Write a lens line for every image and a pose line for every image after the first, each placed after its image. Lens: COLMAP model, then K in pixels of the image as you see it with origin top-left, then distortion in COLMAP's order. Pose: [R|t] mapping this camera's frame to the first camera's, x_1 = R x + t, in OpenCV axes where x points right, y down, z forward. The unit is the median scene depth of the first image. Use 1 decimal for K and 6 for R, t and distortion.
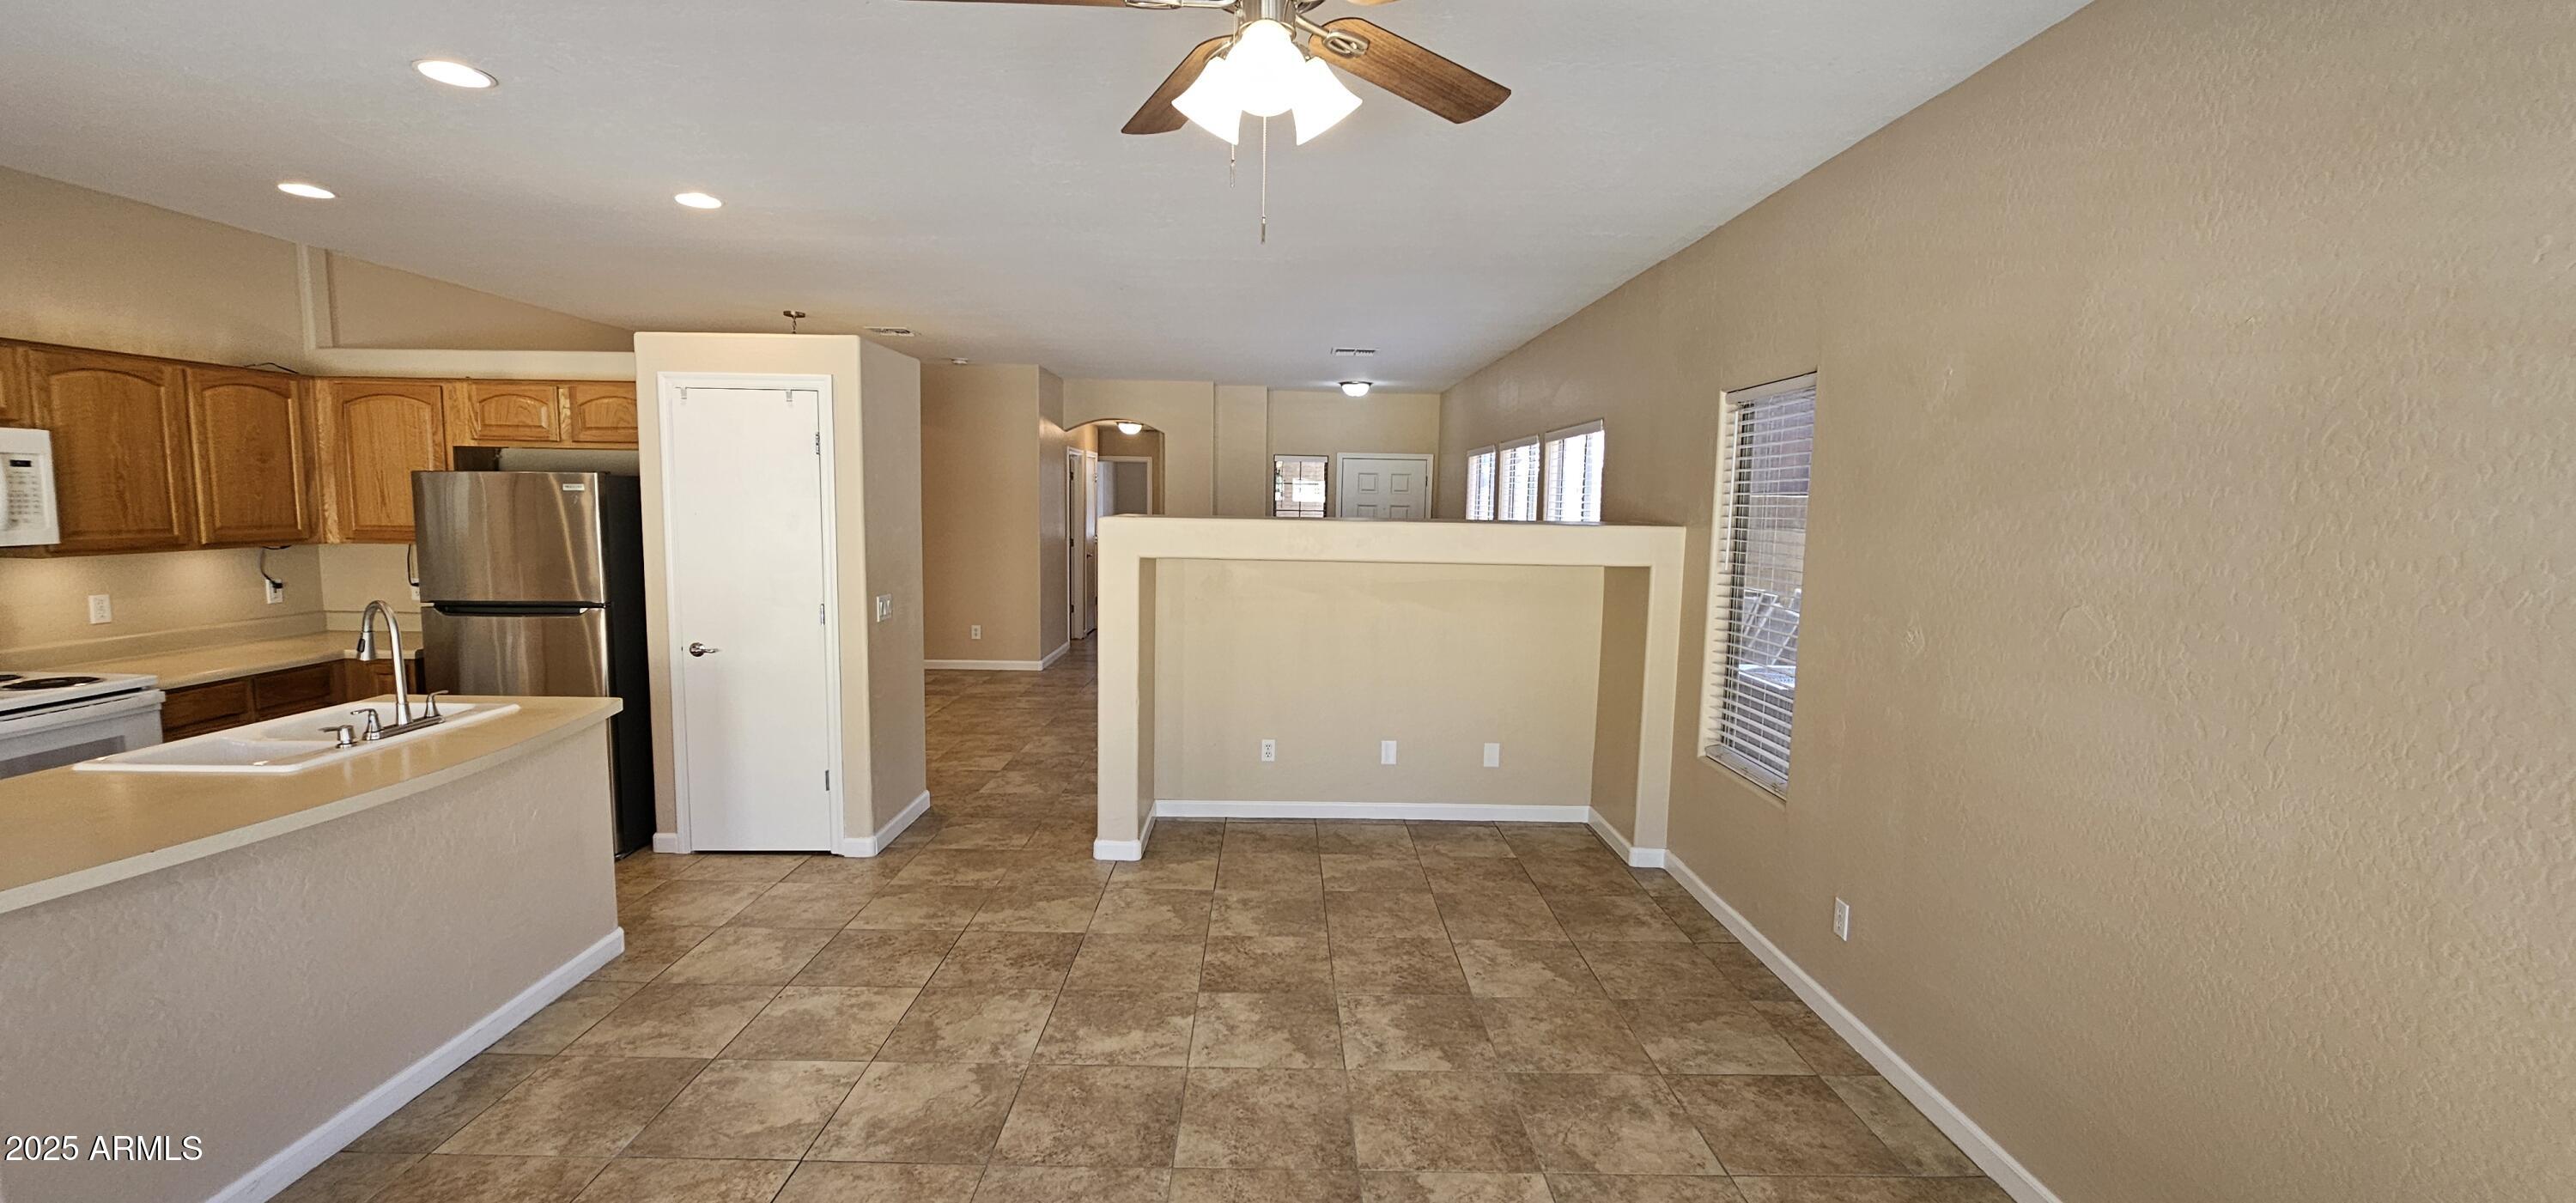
lens RADIAL K [[1051.9, 0, 1276.5], [0, 1051.9, 608.7], [0, 0, 1]] dist [0.000065, -0.000687]
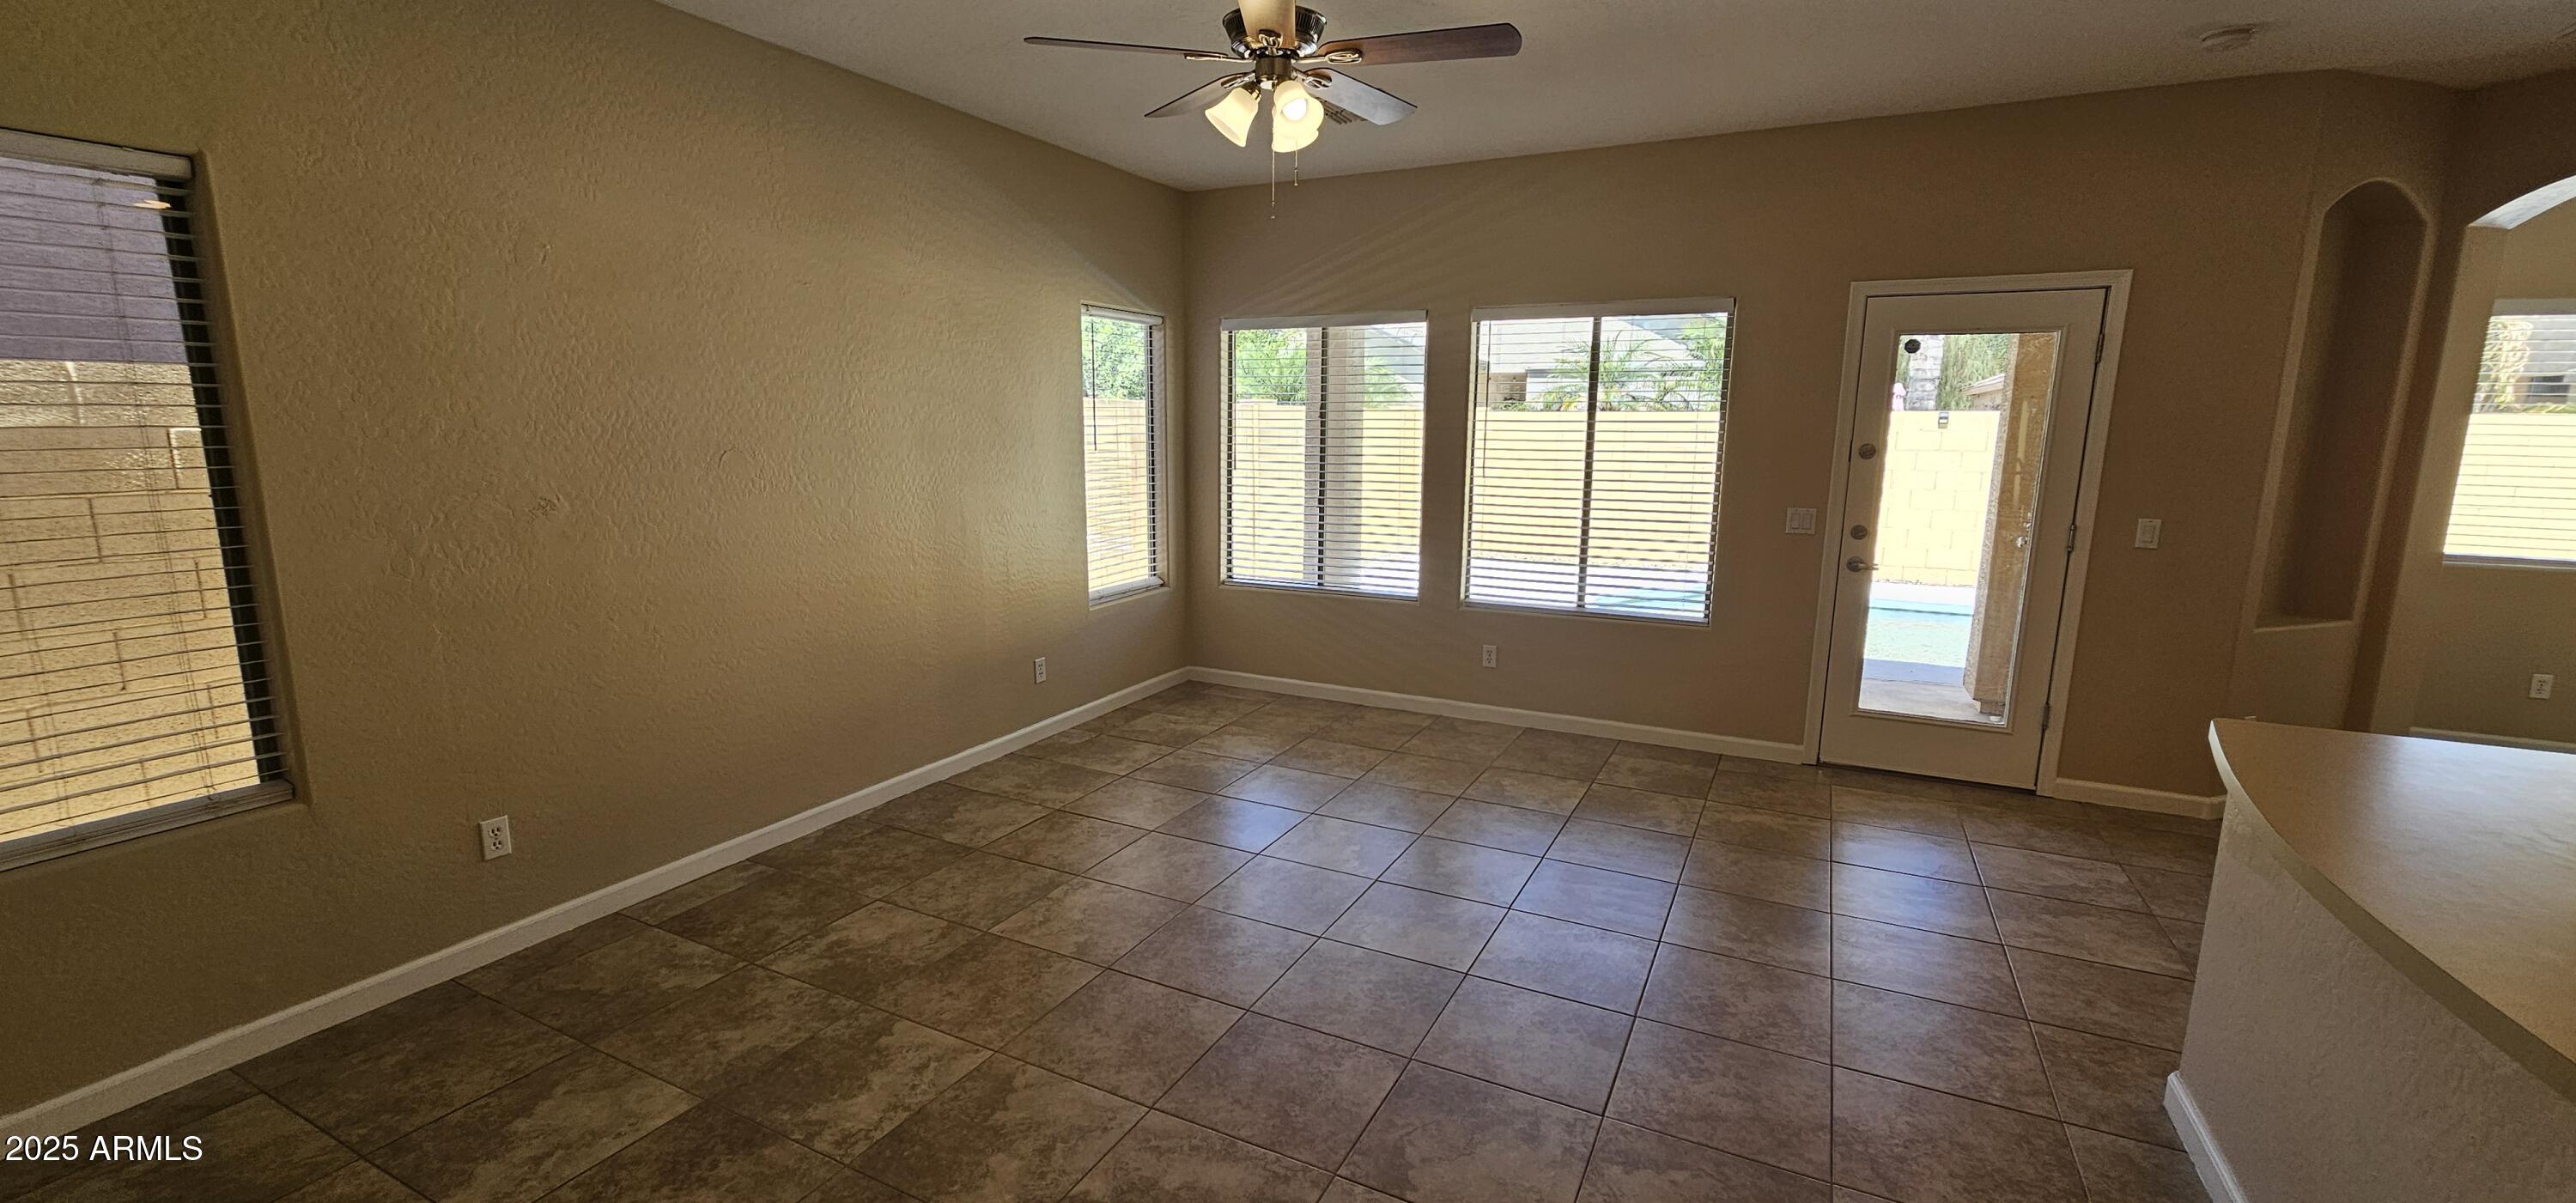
lens RADIAL K [[1051.9, 0, 1274.7], [0, 1051.9, 615.3], [0, 0, 1]] dist [0.000065, -0.000687]
pose [[-0.886911, -0.106009, 0.449611, -0.336505], [0.027643, 0.959388, 0.280731, -0.093887], [-0.461112, 0.261412, -0.847962, 1.070278]]
